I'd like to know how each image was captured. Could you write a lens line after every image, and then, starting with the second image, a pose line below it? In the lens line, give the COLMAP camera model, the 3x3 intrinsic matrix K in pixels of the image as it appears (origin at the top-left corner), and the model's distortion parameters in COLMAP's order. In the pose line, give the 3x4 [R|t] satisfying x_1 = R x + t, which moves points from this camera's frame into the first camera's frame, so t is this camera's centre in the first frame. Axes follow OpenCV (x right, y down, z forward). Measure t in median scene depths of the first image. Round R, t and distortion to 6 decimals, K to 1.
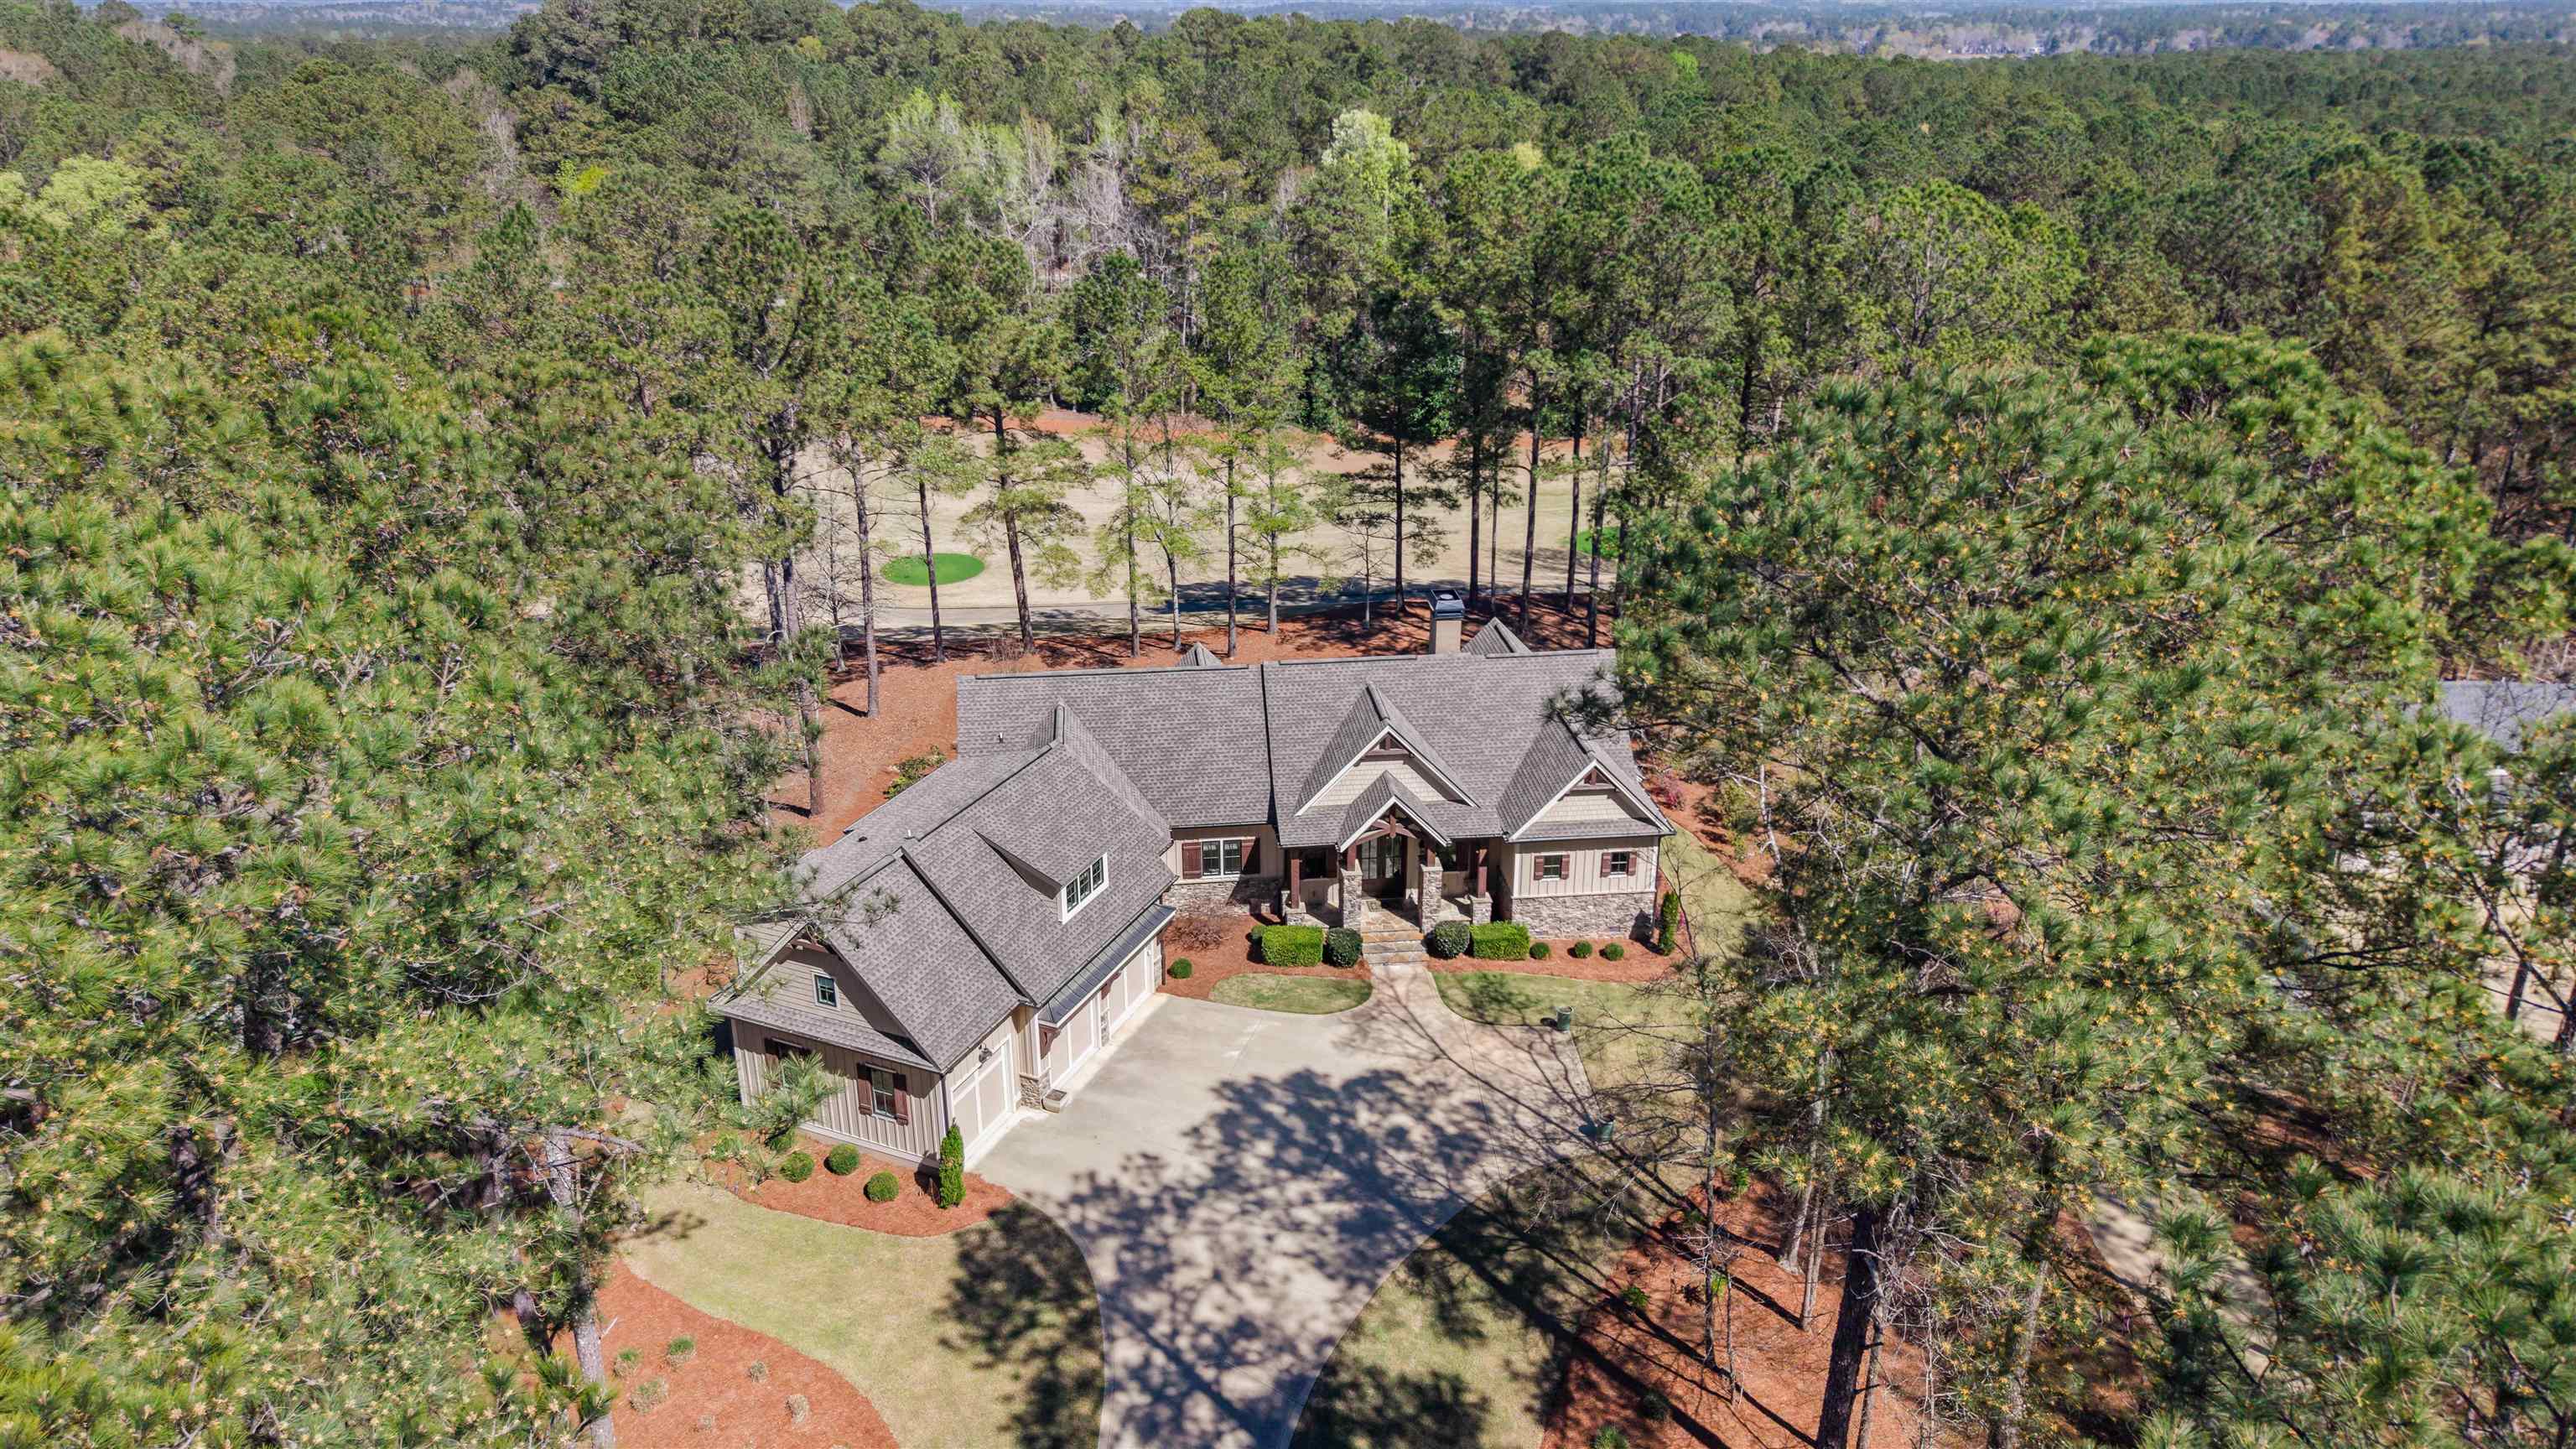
lens RADIAL K [[1832.0, 0, 1315.4], [0, 1832.0, 649.8], [0, 0, 1]] dist [0.078505, -0.000162]
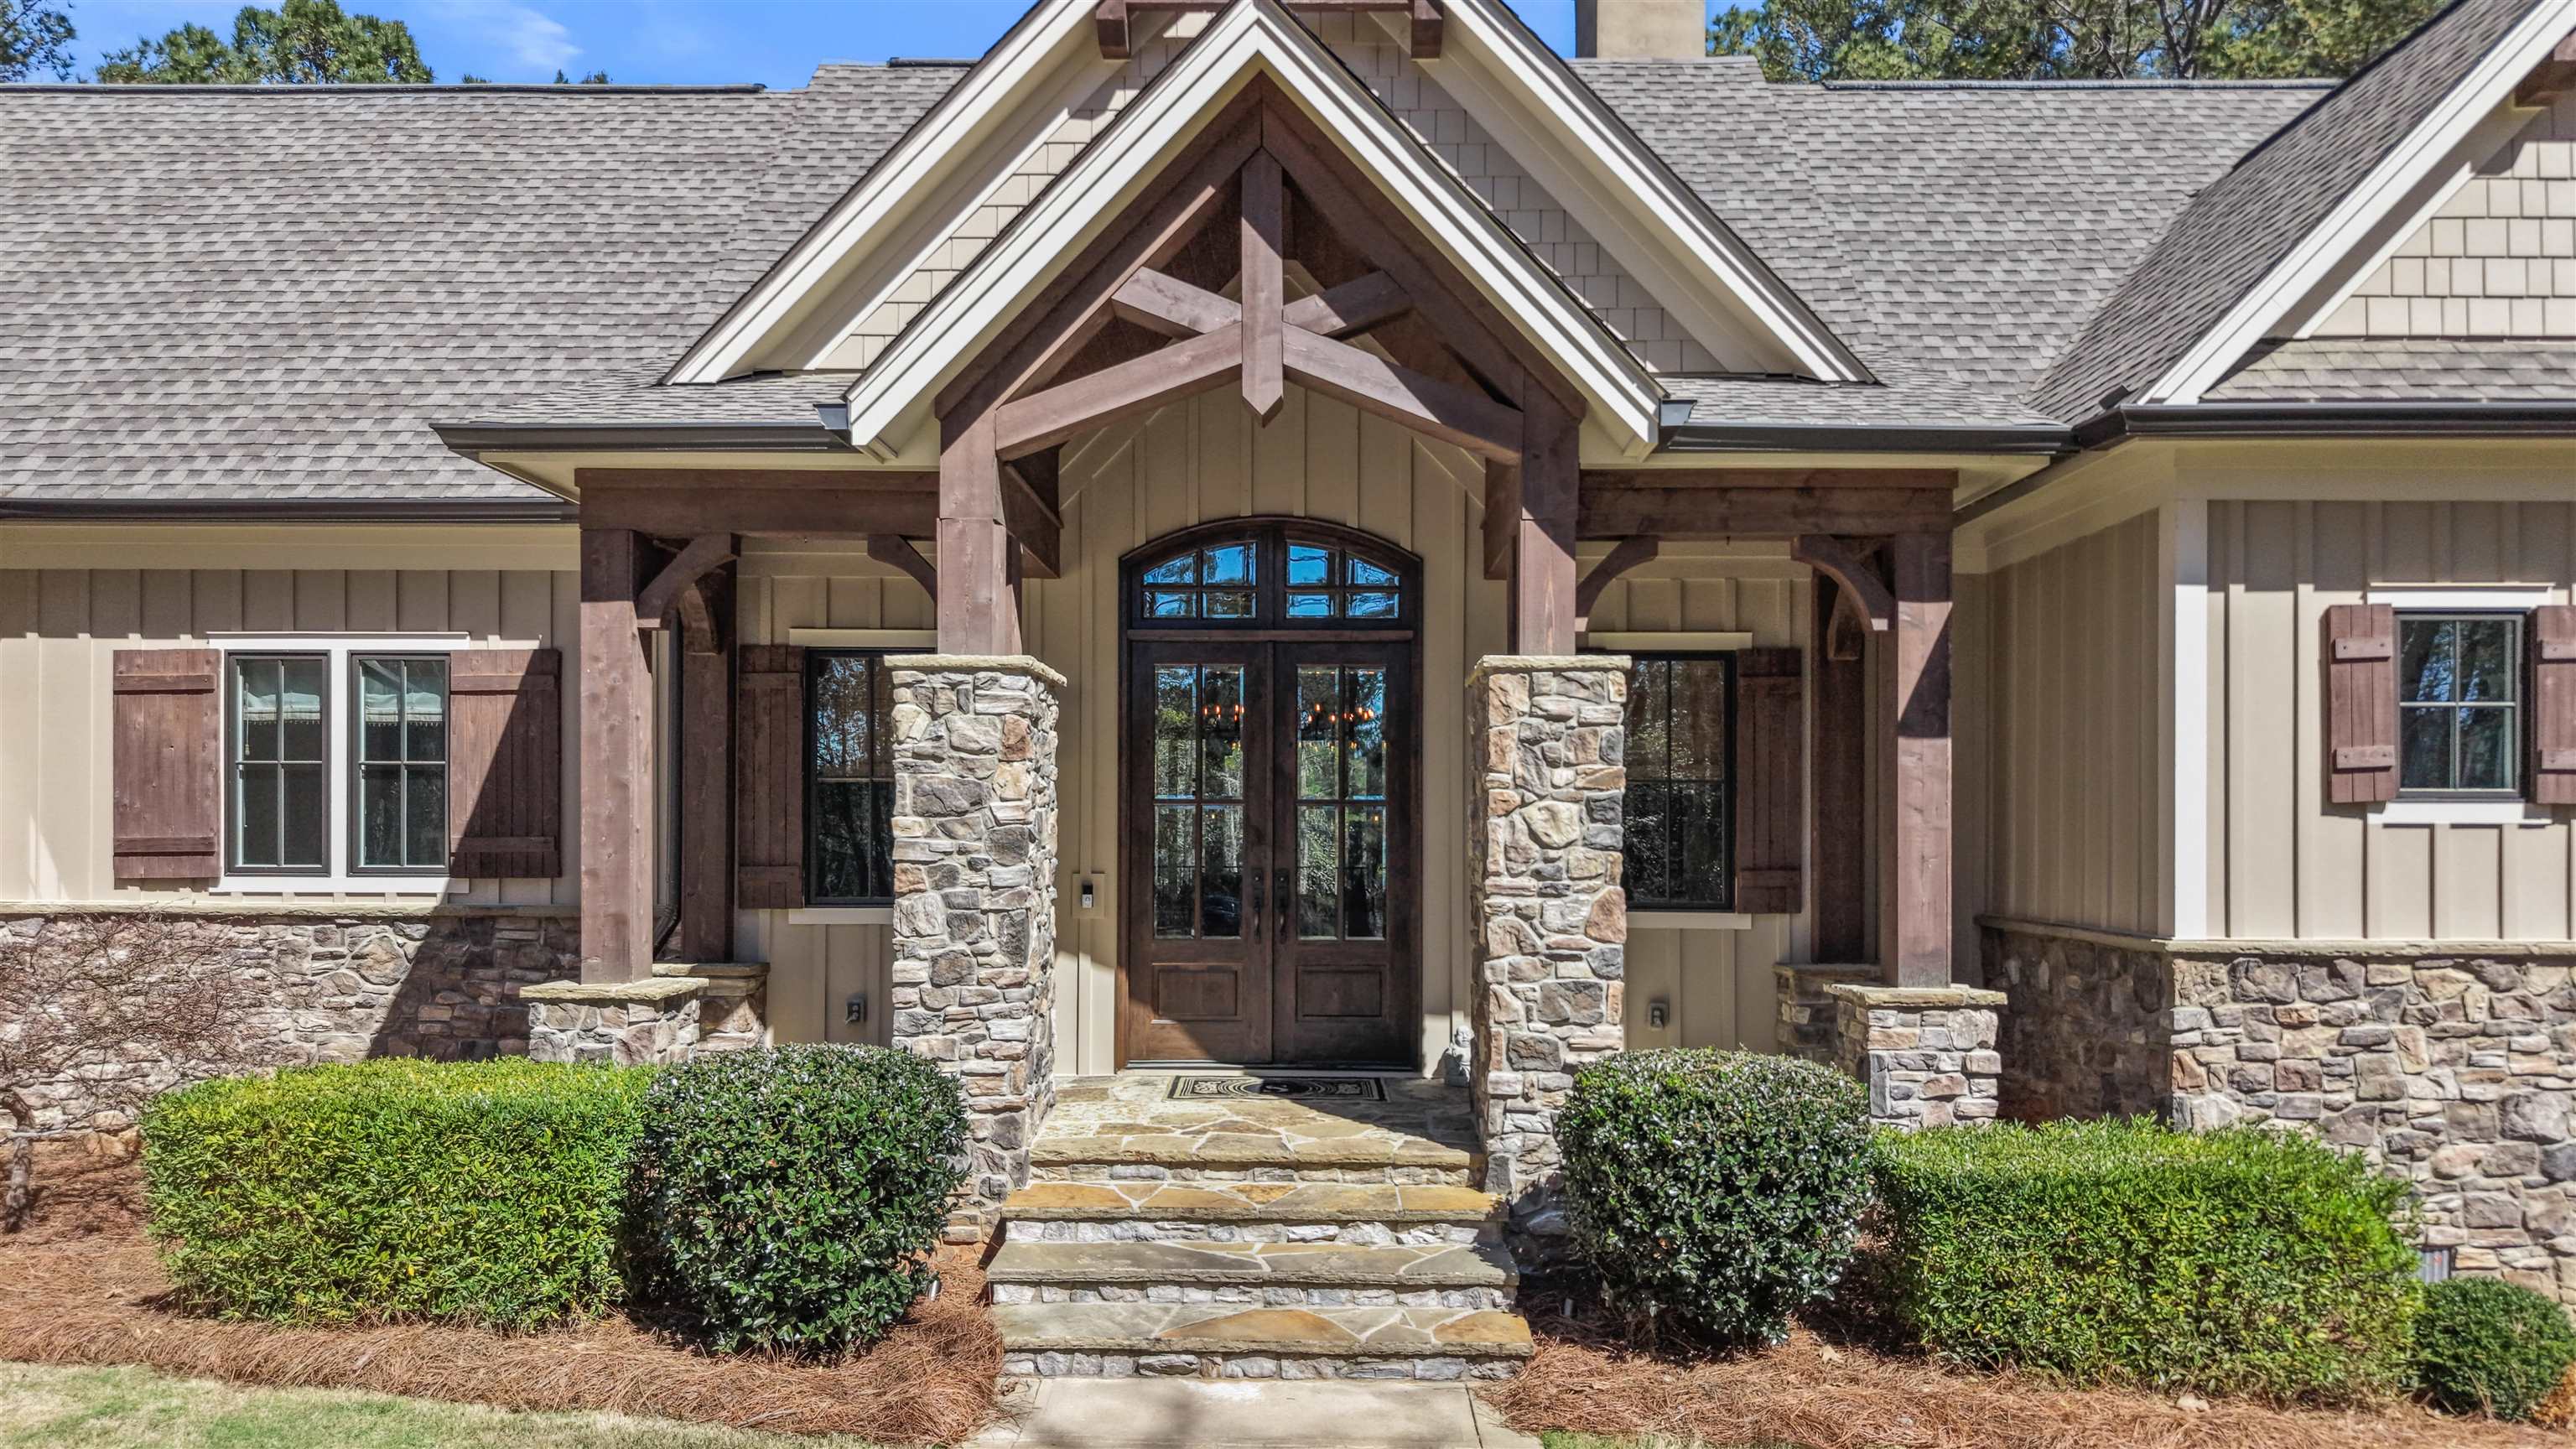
lens RADIAL K [[1772.3, 0, 1300.4], [0, 1772.3, 829.8], [0, 0, 1]] dist [0.017058, -0.013625]
pose [[0.990948, -0.005977, -0.134110, 0.074131], [-0.040141, 0.940106, -0.338510, 0.208782], [0.128101, 0.340829, 0.931357, 1.041521]]
